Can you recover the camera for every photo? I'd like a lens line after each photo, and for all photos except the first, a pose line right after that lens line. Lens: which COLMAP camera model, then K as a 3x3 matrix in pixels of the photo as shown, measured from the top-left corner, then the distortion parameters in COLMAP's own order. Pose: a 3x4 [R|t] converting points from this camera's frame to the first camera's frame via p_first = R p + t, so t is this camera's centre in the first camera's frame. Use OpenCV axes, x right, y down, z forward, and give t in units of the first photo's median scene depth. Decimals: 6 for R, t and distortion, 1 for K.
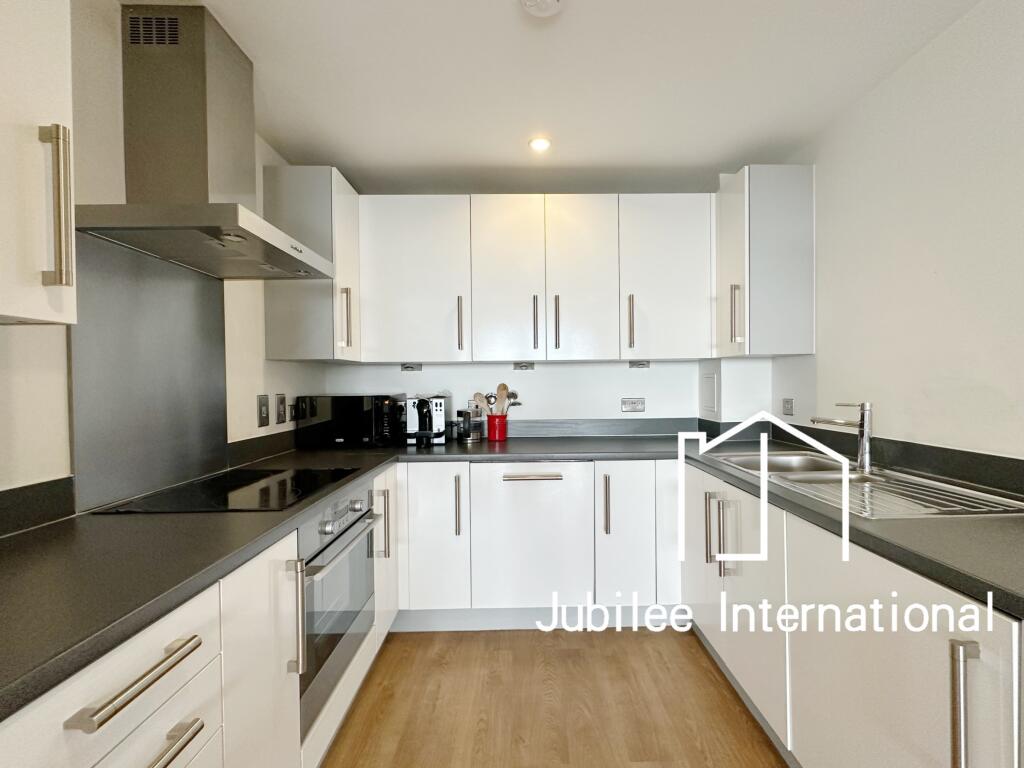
lens RADIAL K [[417.6, 0, 512.0], [0, 417.6, 384.0], [0, 0, 1]] dist [-0.002256, 0.000135]
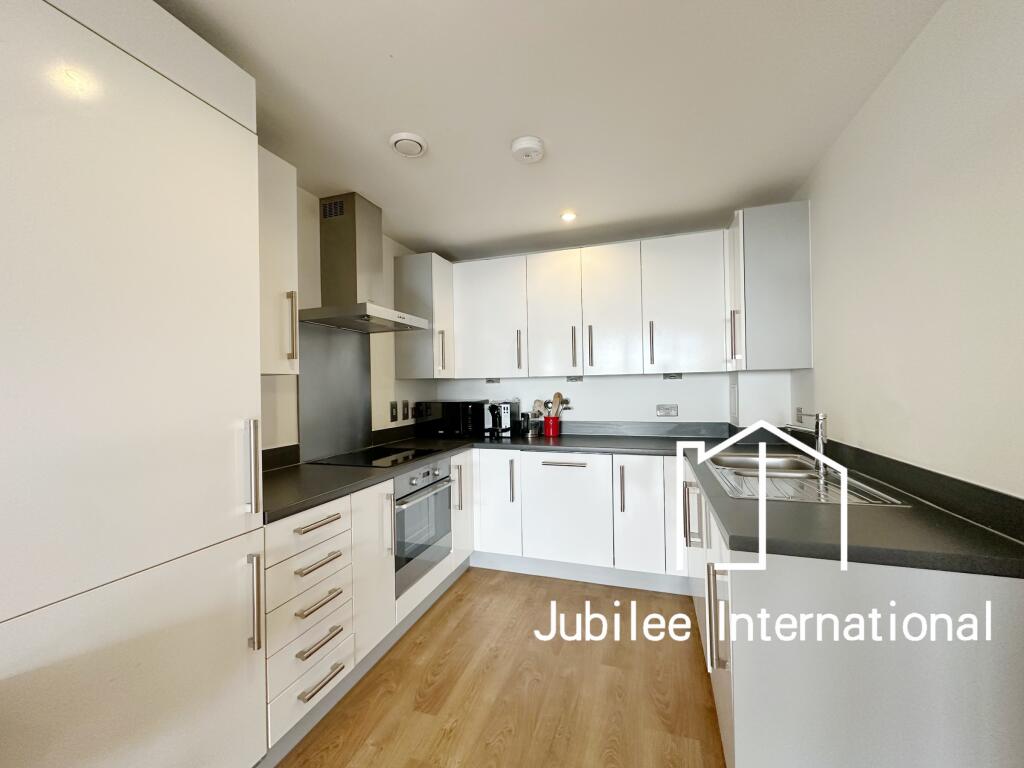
lens RADIAL K [[405.5, 0, 513.5], [0, 405.5, 377.0], [0, 0, 1]] dist [0.000674, 0.000008]
pose [[0.943861, -0.012950, -0.330089, 0.318583], [0.007467, 0.999812, -0.017872, -0.033591], [0.330258, 0.014404, 0.943781, -0.283400]]
